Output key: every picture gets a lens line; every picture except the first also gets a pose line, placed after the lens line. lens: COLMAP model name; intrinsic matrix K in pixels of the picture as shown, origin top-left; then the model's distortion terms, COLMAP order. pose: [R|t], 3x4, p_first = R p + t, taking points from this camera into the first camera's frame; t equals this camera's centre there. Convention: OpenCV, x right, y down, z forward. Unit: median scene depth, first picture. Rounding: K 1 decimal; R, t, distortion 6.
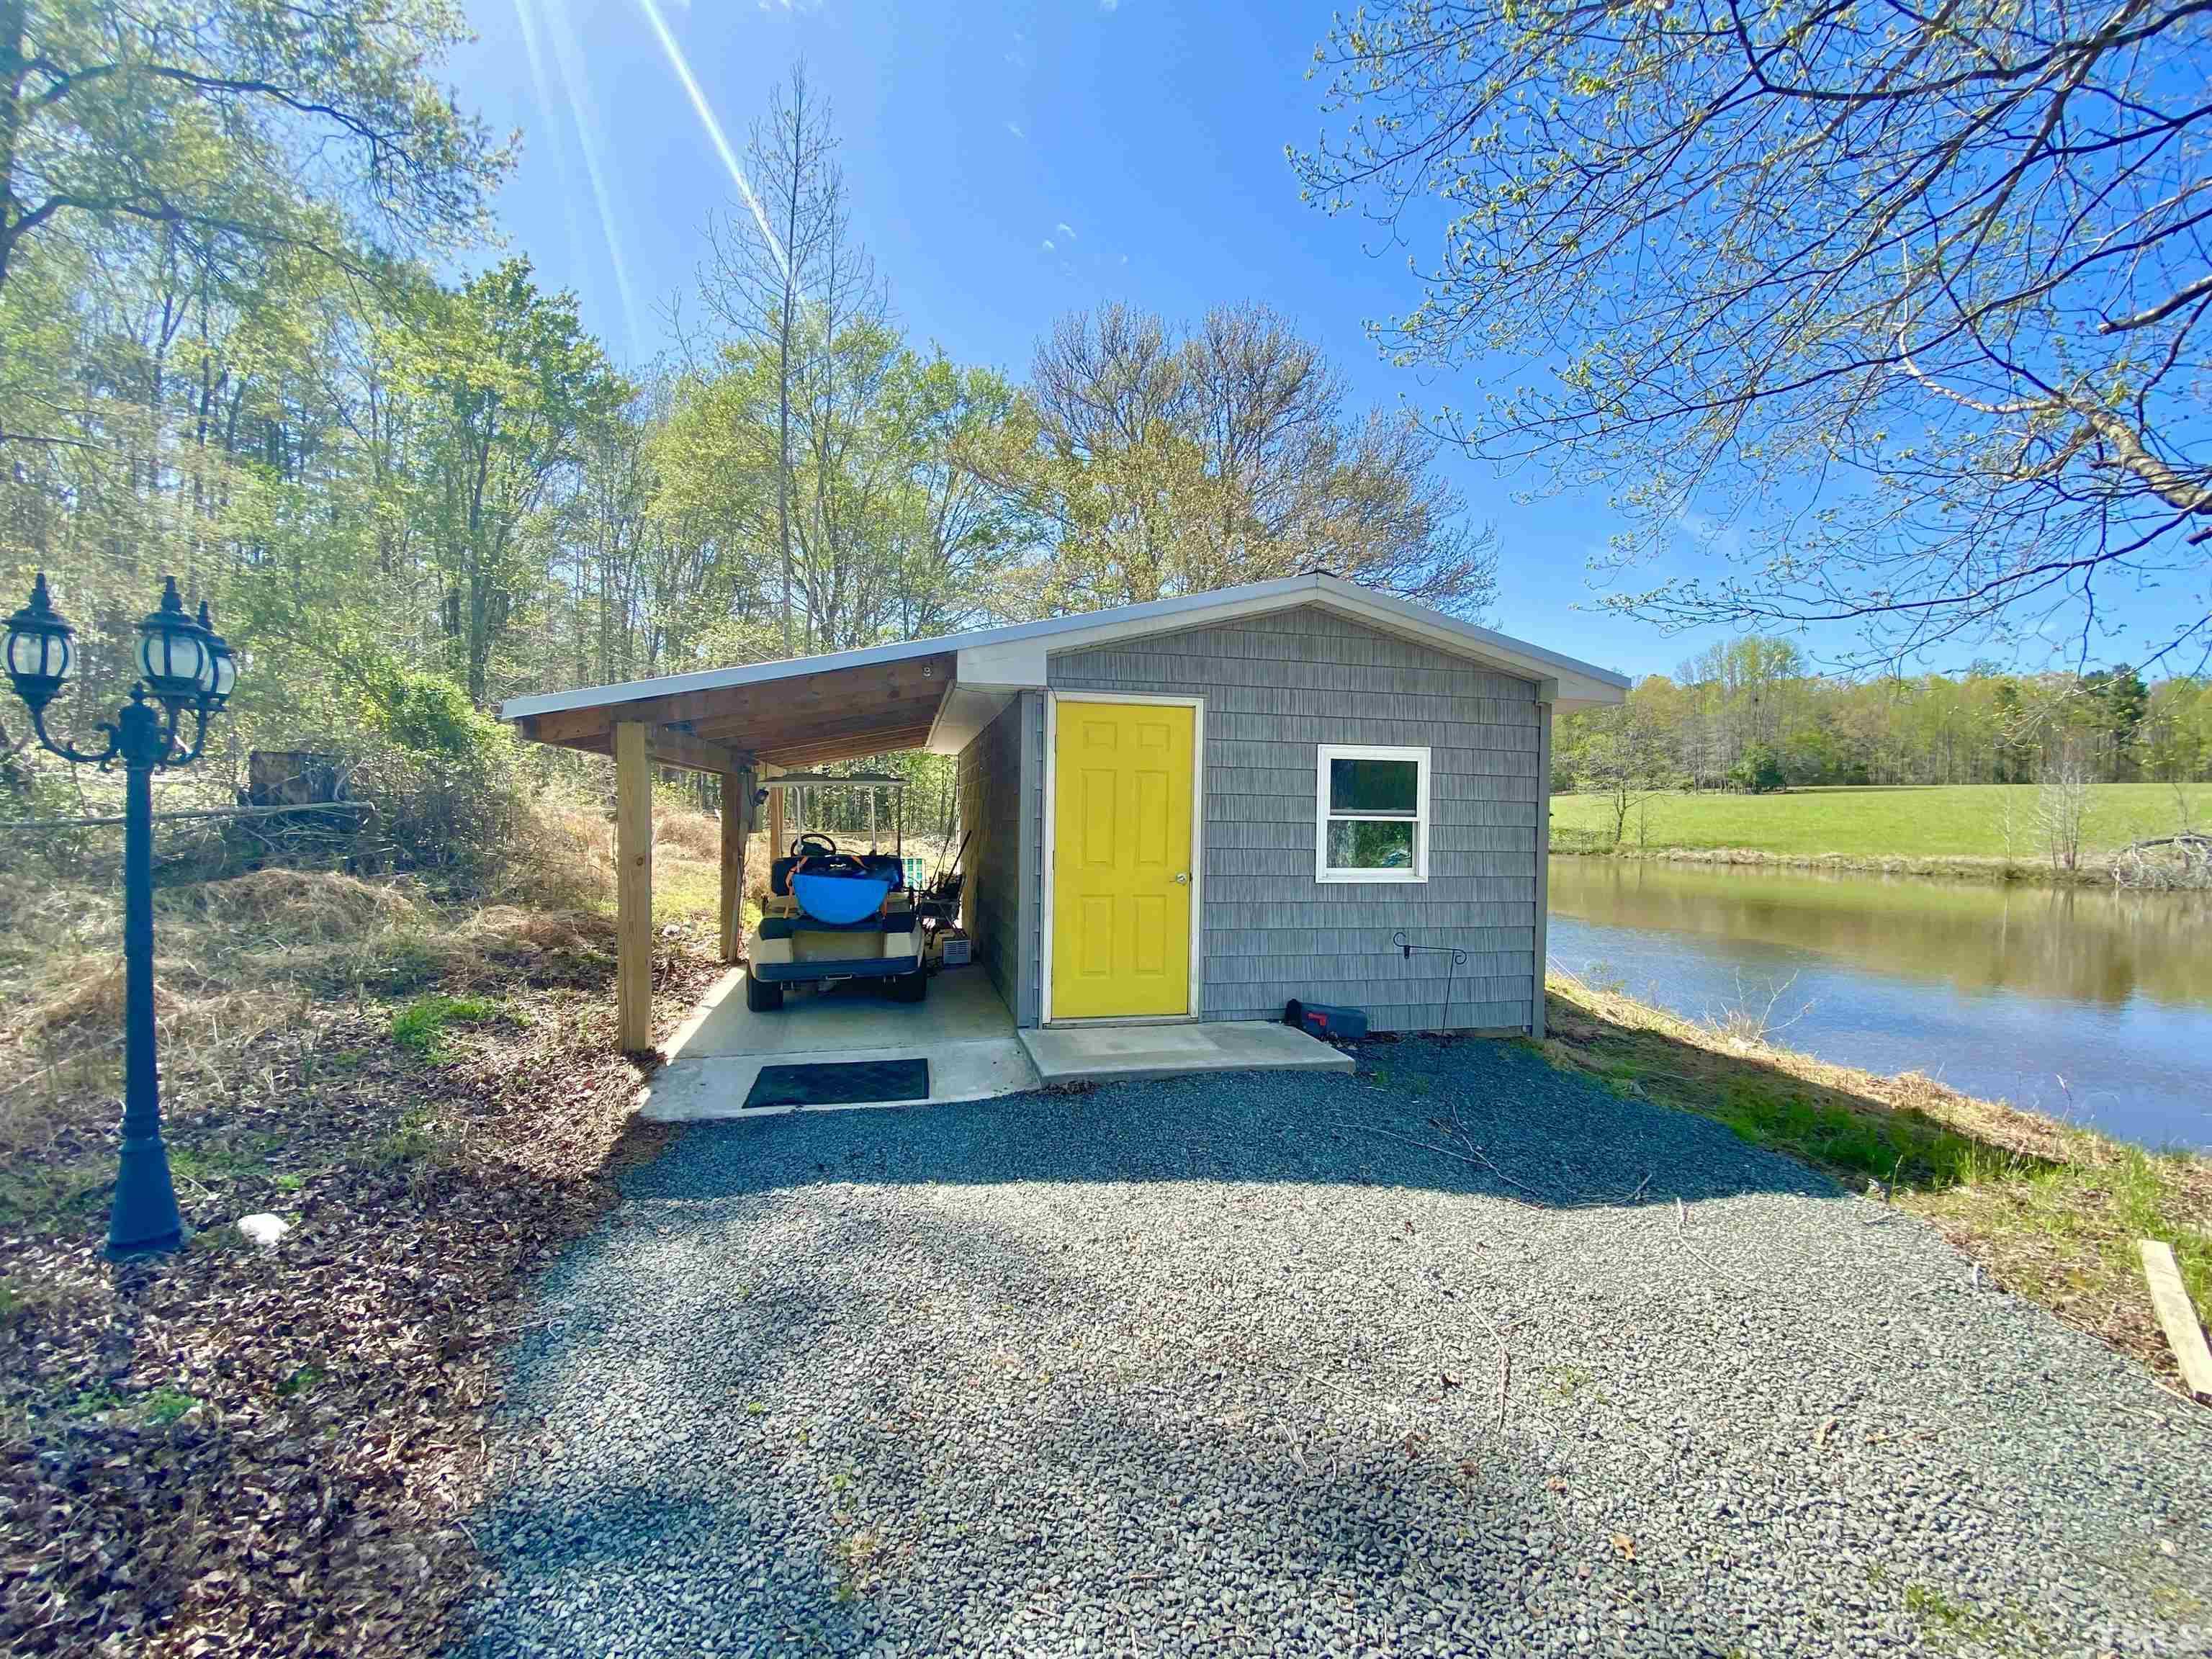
lens RADIAL K [[904.1, 0, 1098.4], [0, 904.1, 850.1], [0, 0, 1]] dist [-0.000440, -0.006771]
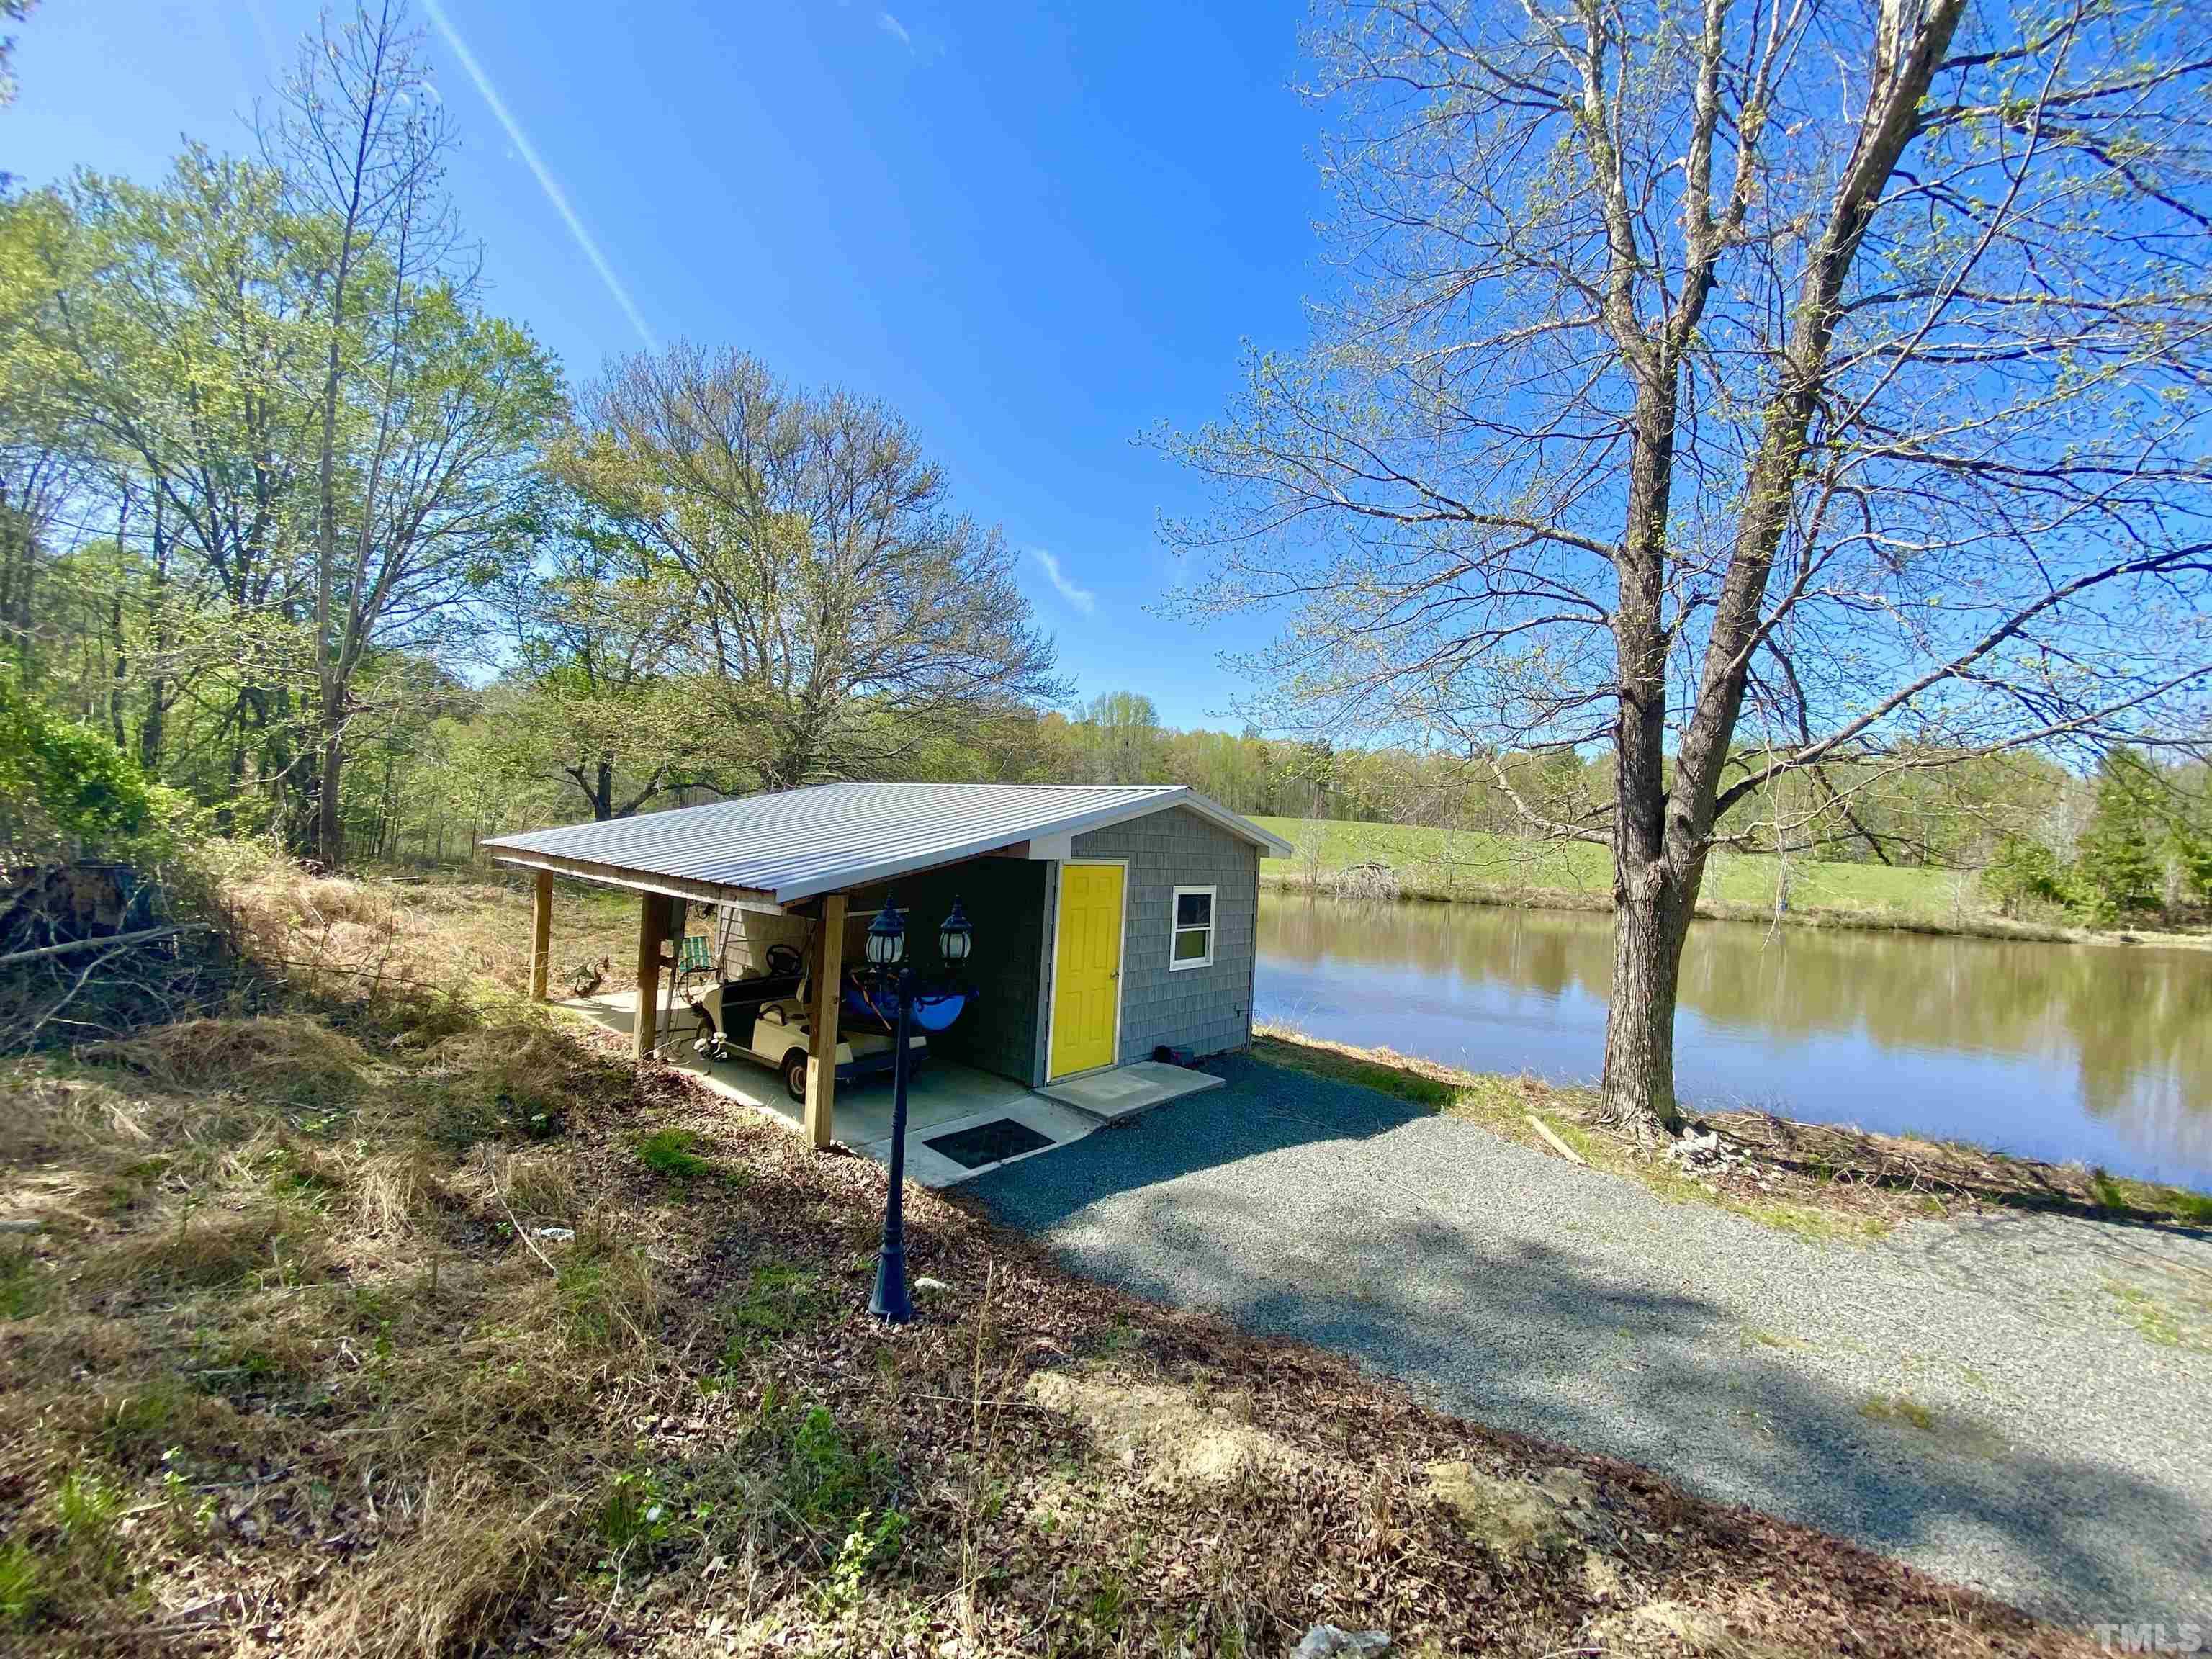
lens RADIAL K [[904.1, 0, 1098.7], [0, 904.1, 819.5], [0, 0, 1]] dist [-0.000440, -0.006771]
pose [[0.812281, 0.036840, 0.582102, -0.818687], [-0.018072, 0.999114, -0.038014, -0.171586], [-0.582987, 0.020358, 0.812226, -0.252115]]
